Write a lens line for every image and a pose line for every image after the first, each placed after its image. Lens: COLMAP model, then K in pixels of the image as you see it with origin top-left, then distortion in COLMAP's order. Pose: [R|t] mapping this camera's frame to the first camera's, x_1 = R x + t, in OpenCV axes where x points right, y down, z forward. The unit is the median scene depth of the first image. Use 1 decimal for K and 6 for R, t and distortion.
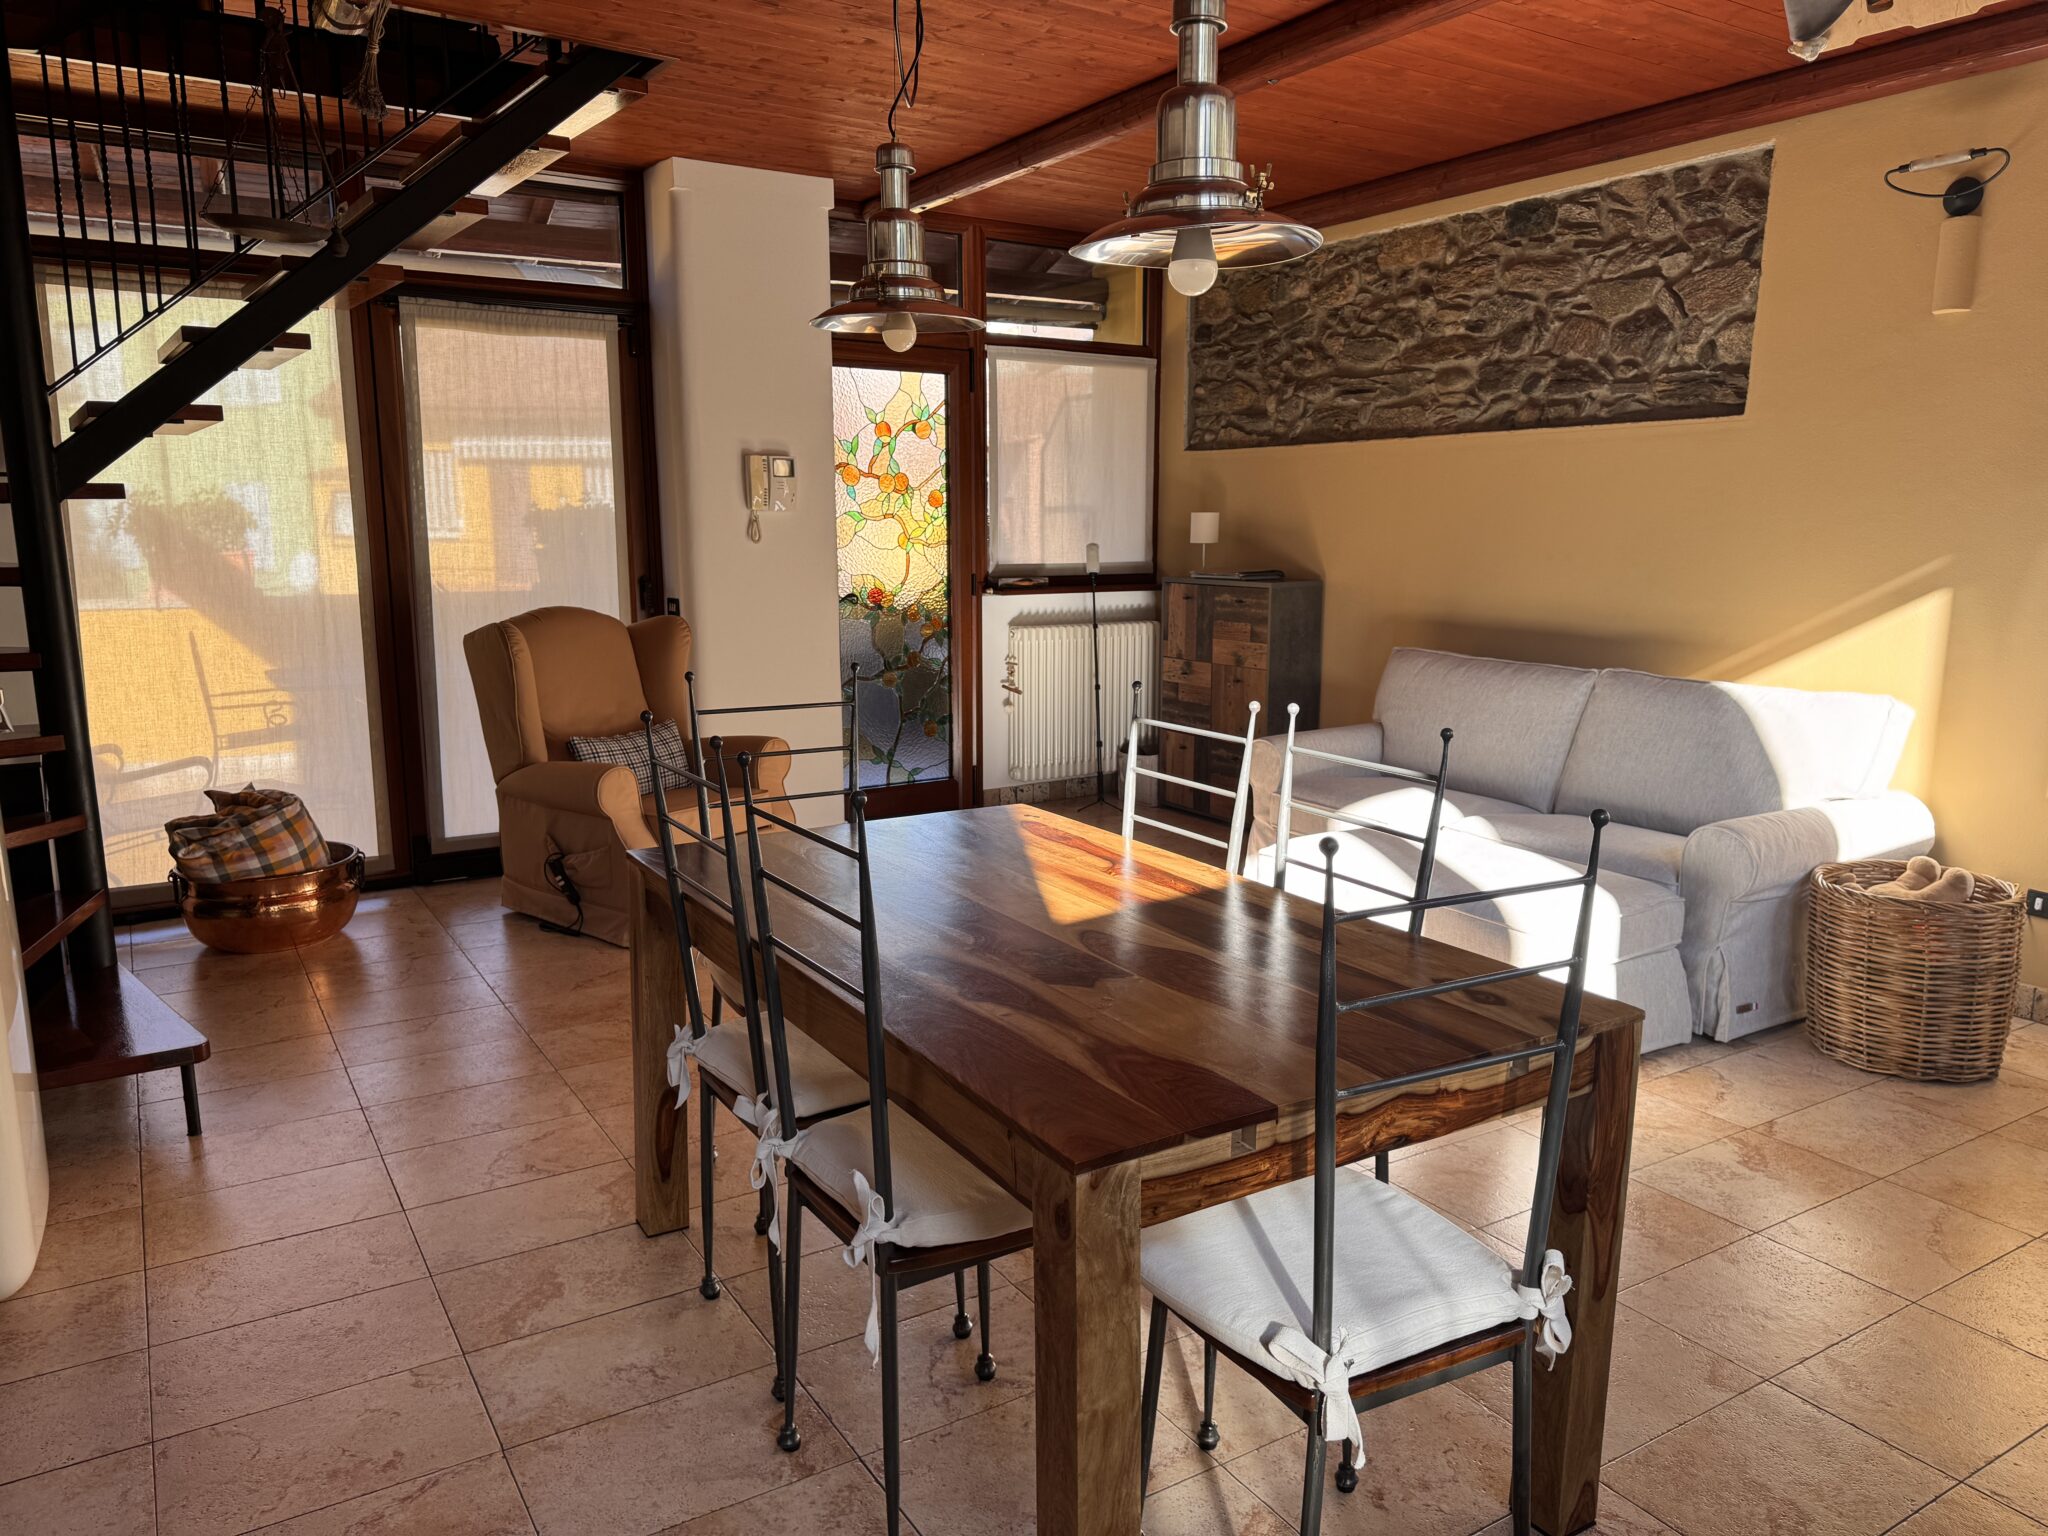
lens RADIAL K [[1445.9, 0, 1032.9], [0, 1445.9, 776.4], [0, 0, 1]] dist [0.084708, -0.101629]
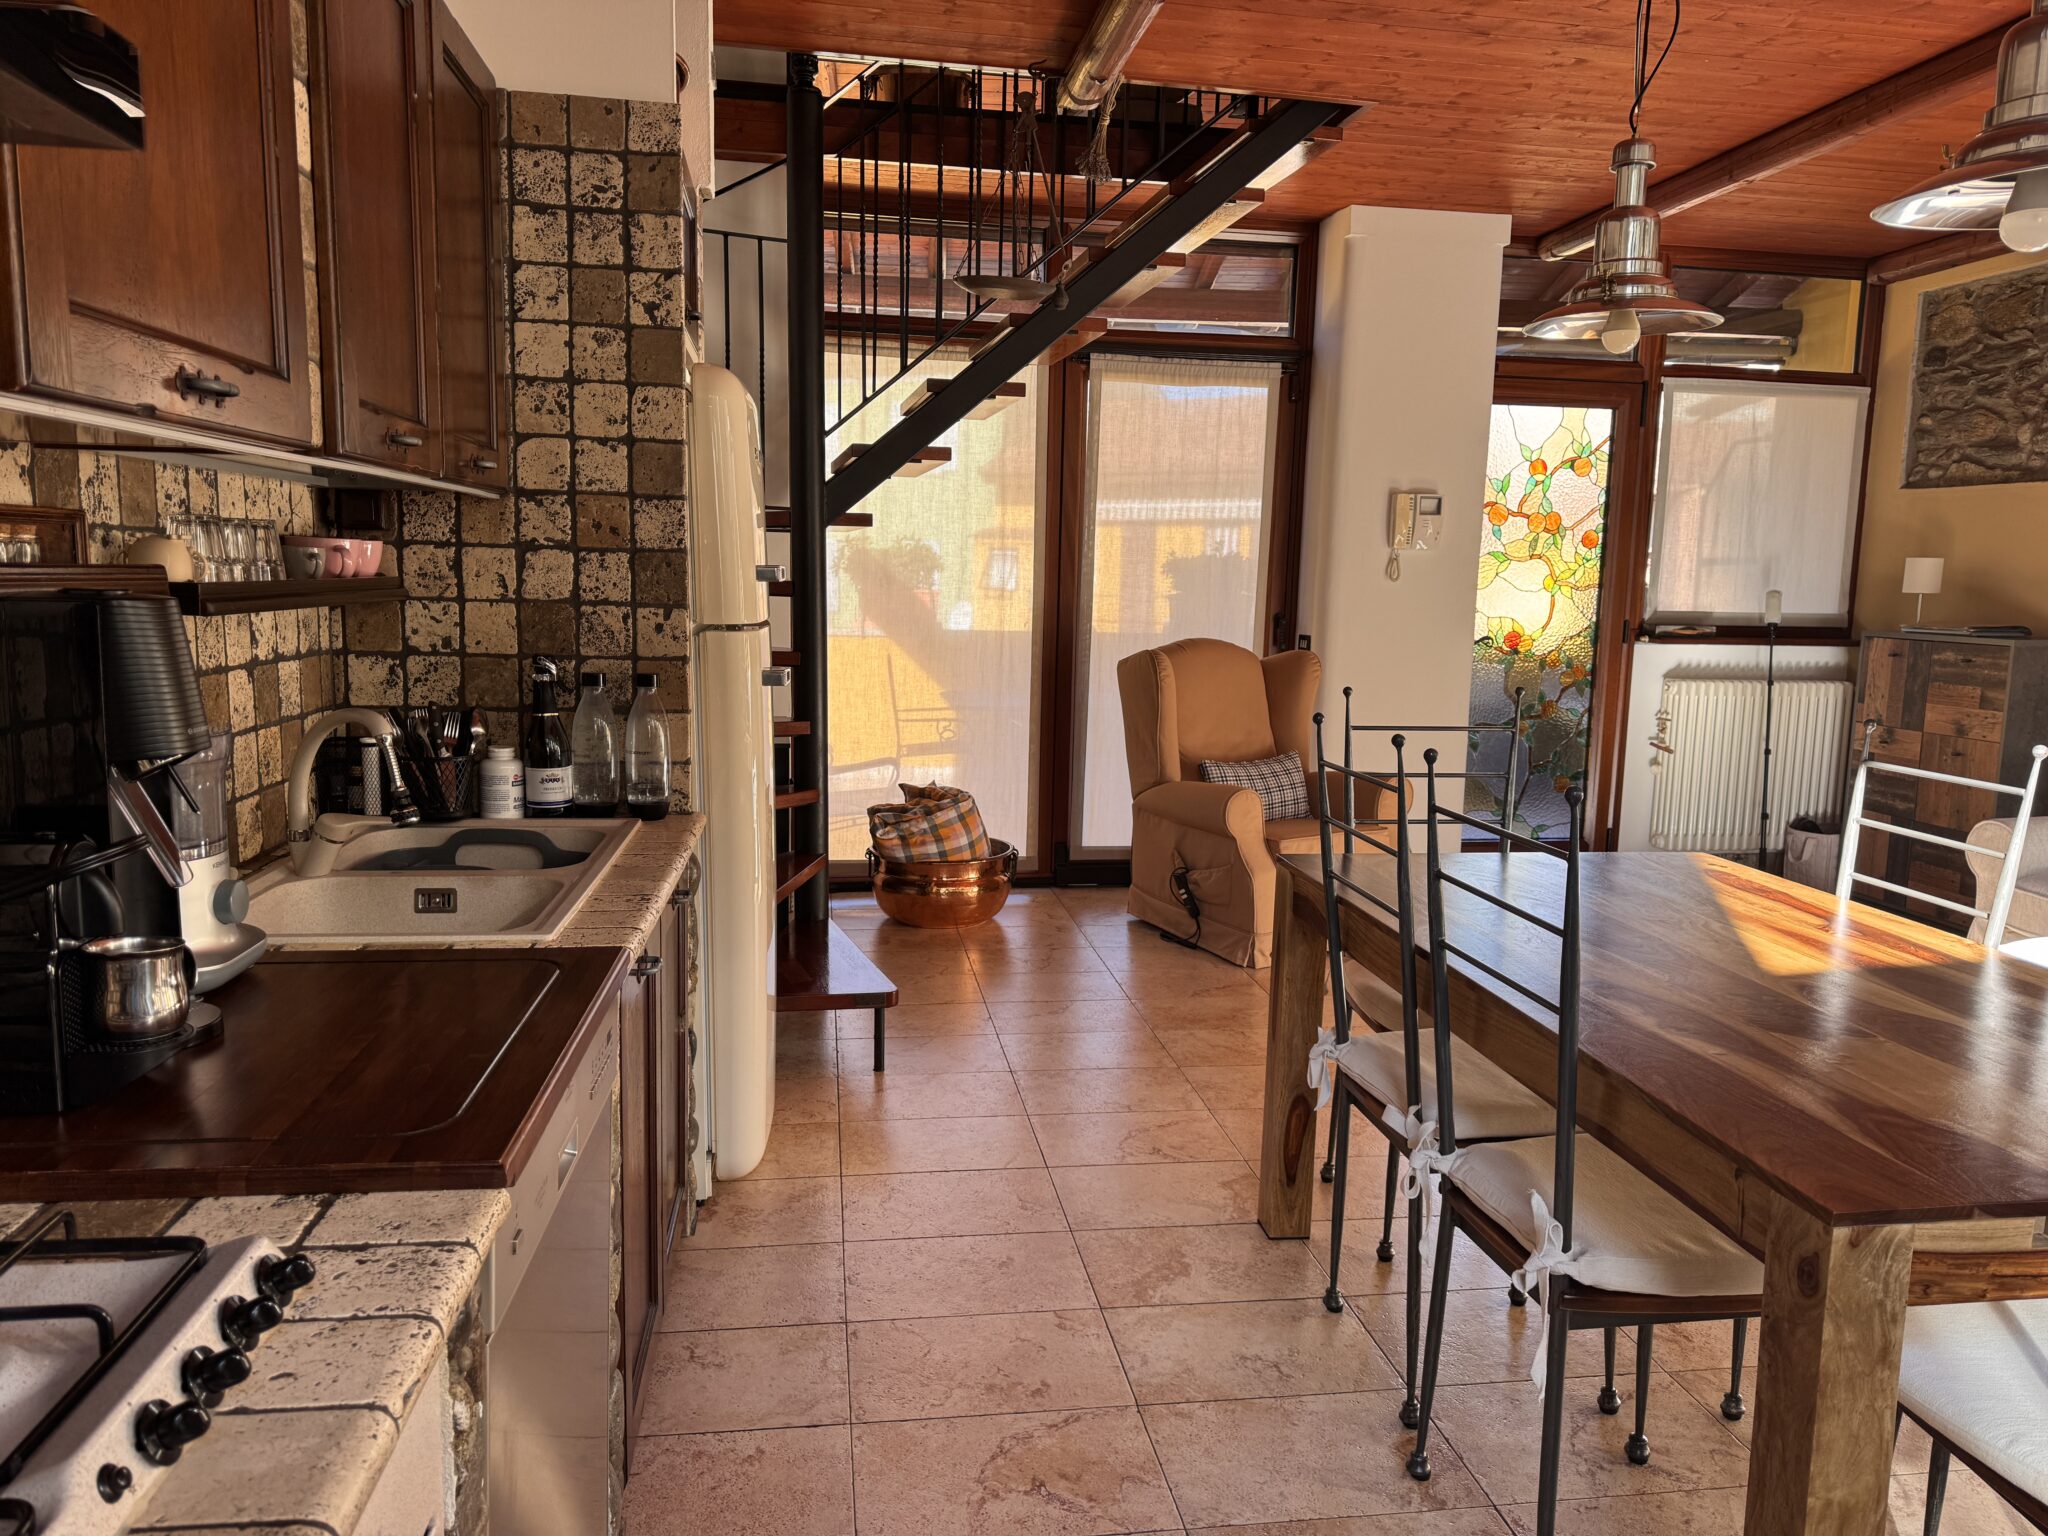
lens RADIAL K [[1445.9, 0, 1022.3], [0, 1445.9, 770.2], [0, 0, 1]] dist [0.084708, -0.101629]
pose [[0.916327, 0.072895, -0.393740, -0.024951], [-0.090360, 0.995570, -0.025975, 0.018708], [0.390102, 0.059379, 0.918855, -0.006921]]
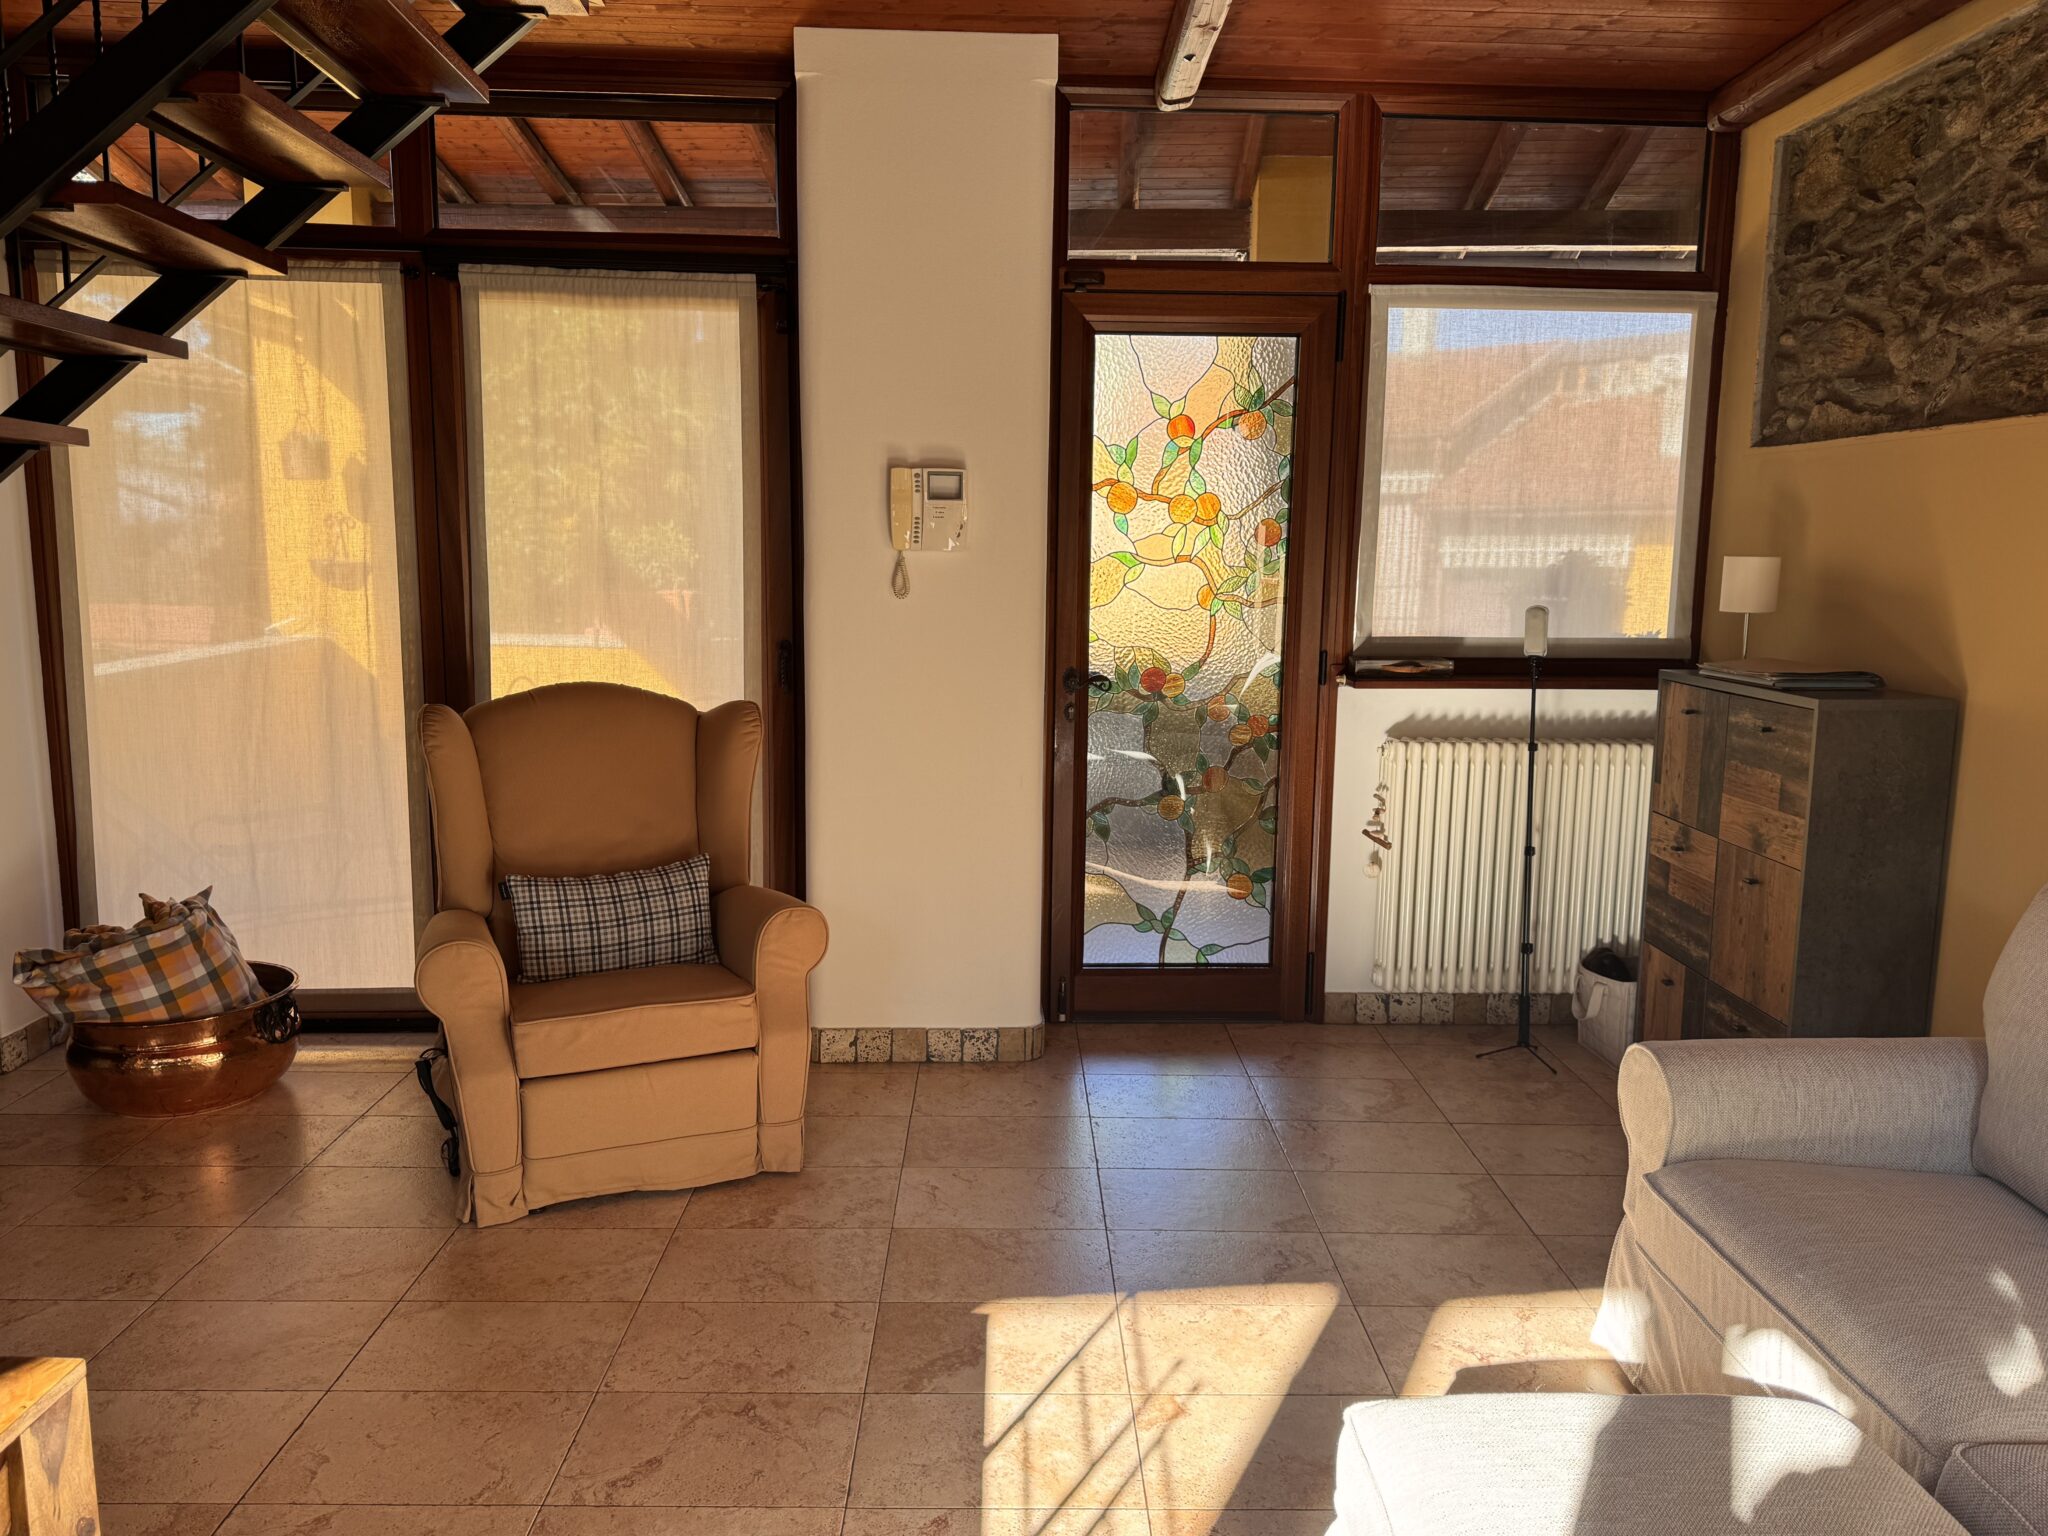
lens RADIAL K [[1445.9, 0, 1017.2], [0, 1445.9, 765.9], [0, 0, 1]] dist [0.084708, -0.101629]
pose [[0.854785, 0.085703, -0.511857, 0.219566], [-0.103248, 0.994638, -0.005883, -0.092886], [0.508609, 0.057877, 0.859050, 0.500961]]
